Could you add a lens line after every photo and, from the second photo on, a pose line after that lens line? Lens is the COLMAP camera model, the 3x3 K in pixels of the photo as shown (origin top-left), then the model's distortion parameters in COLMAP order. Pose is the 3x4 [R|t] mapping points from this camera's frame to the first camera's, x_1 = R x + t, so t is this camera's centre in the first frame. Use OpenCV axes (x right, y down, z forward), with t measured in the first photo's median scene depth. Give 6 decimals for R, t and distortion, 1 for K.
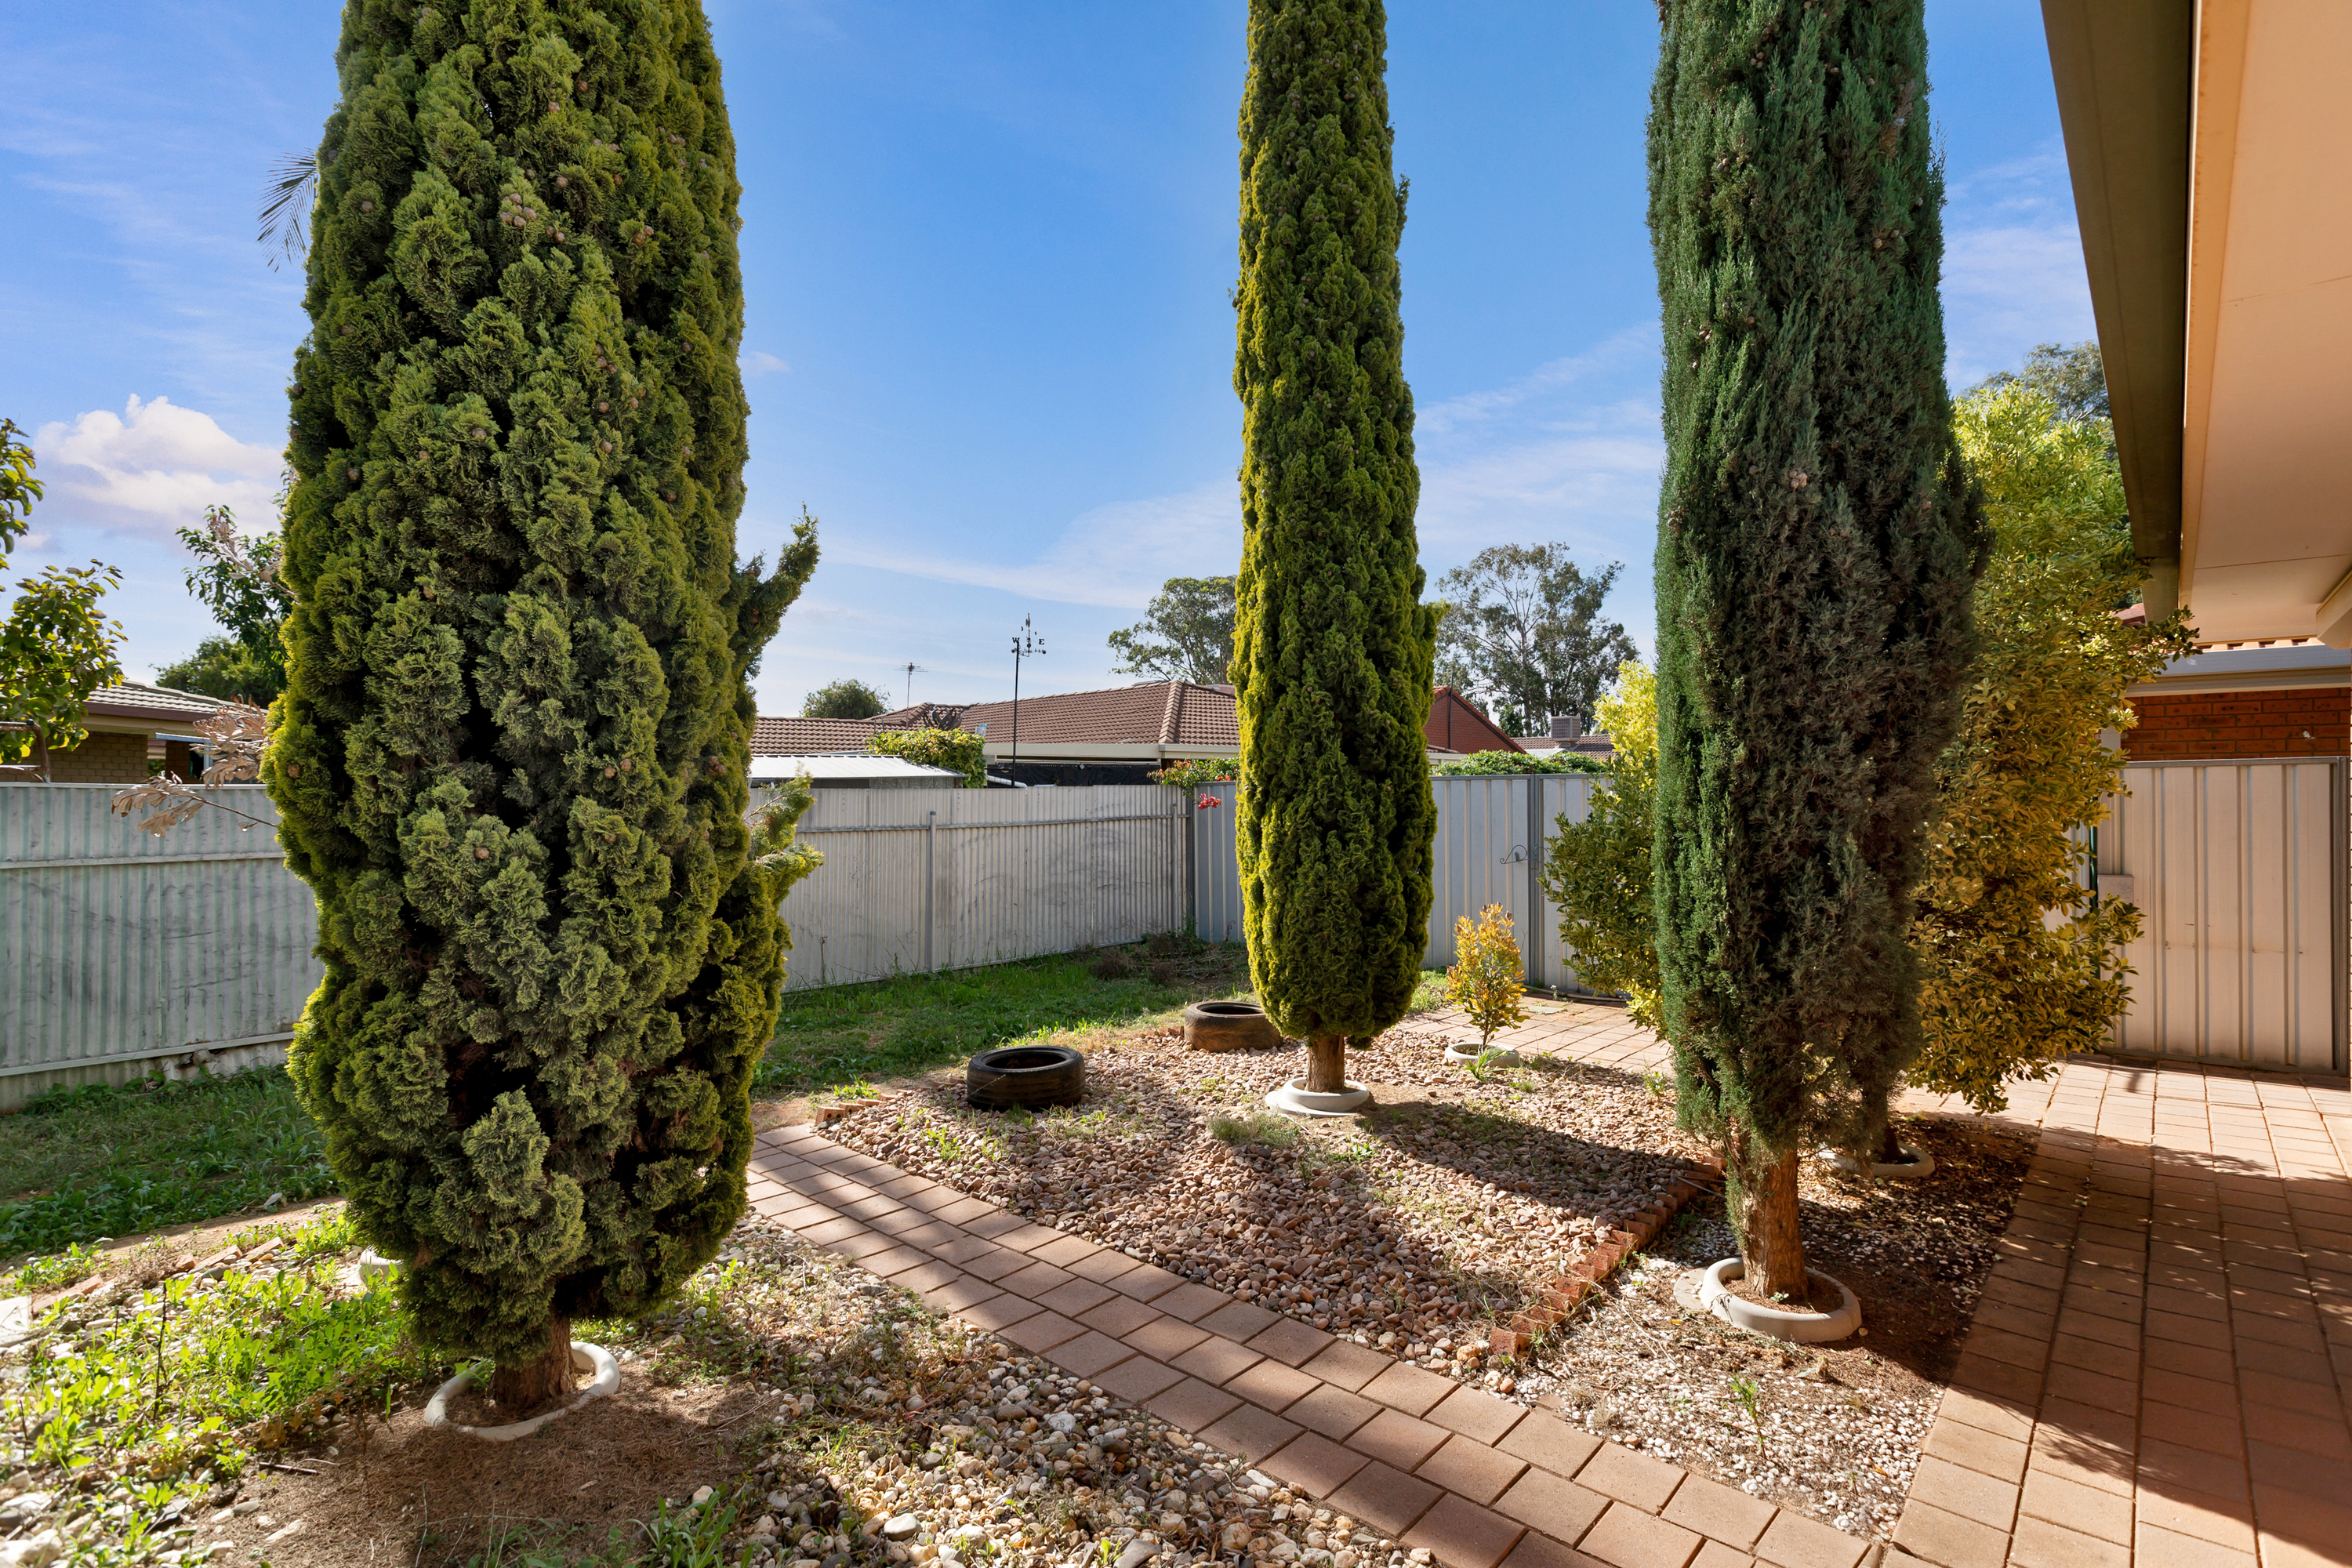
lens RADIAL K [[1117.4, 0, 1185.2], [0, 1117.4, 796.1], [0, 0, 1]] dist [-0.006402, 0.000666]
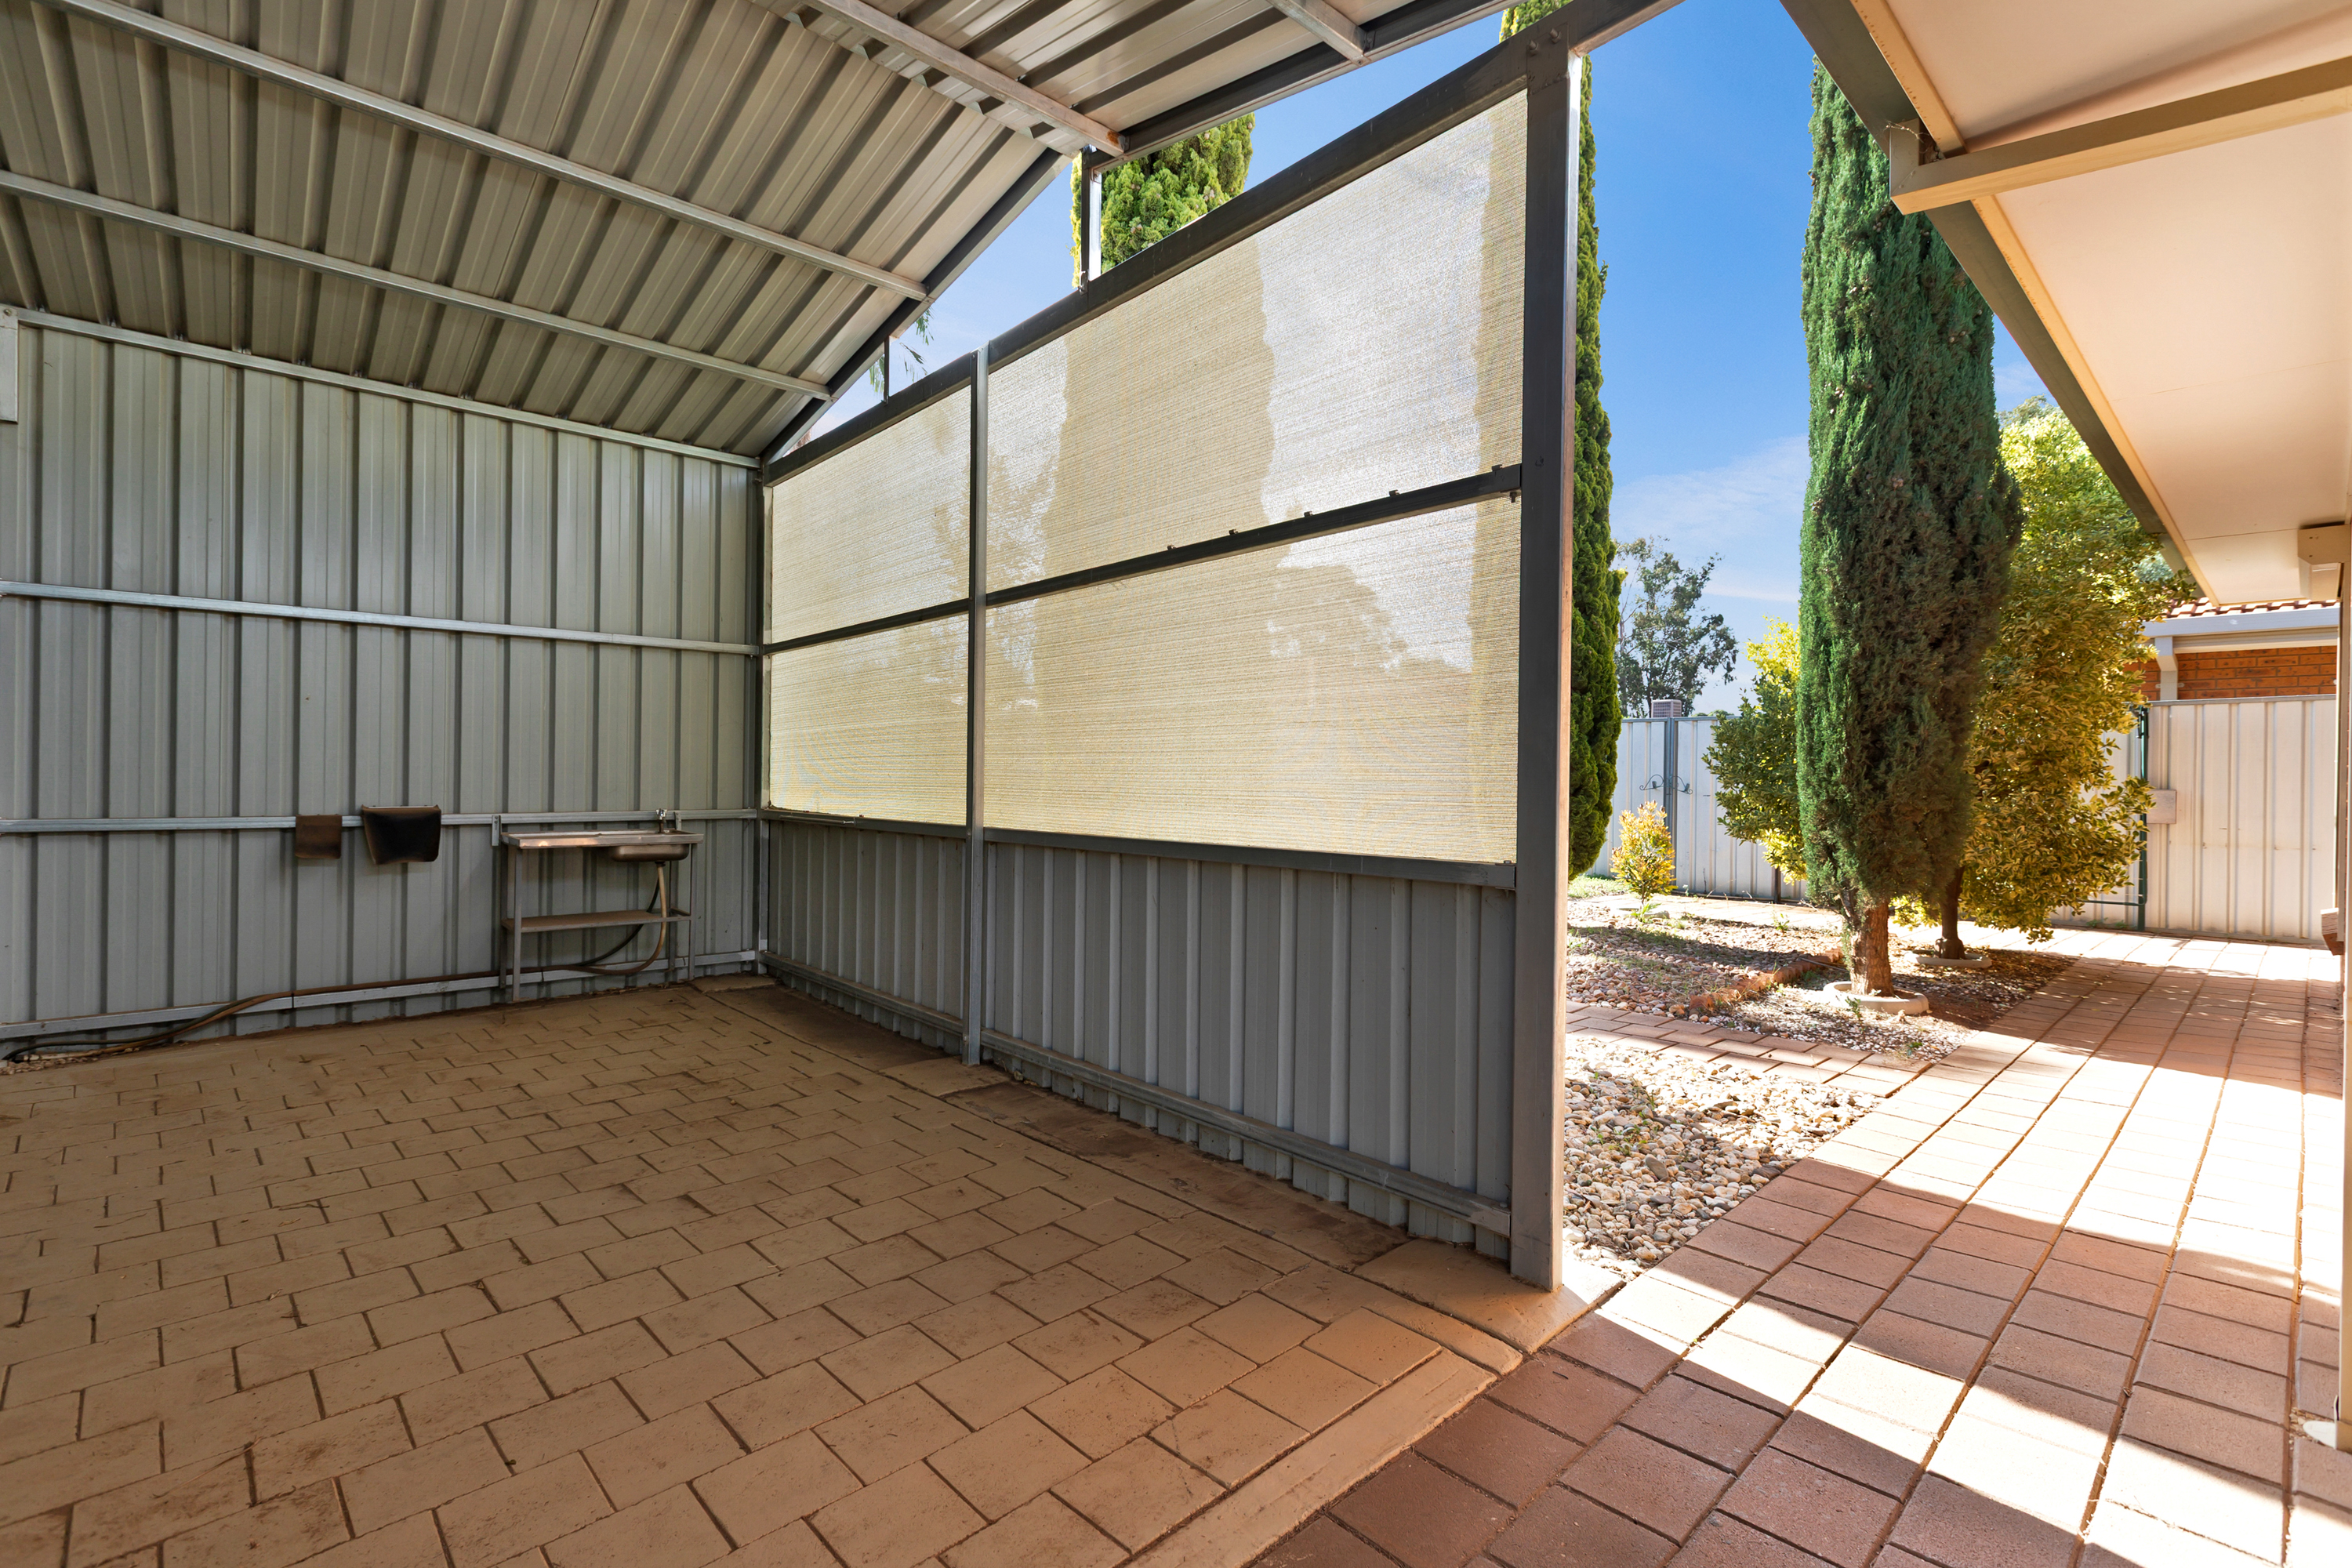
lens RADIAL K [[1069.6, 0, 1178.6], [0, 1069.6, 779.0], [0, 0, 1]] dist [-0.001257, -0.001063]
pose [[0.995516, 0.020832, -0.092266, -0.334622], [-0.020715, 0.999783, 0.002233, 0.163741], [0.092292, -0.000312, 0.995732, -0.635542]]
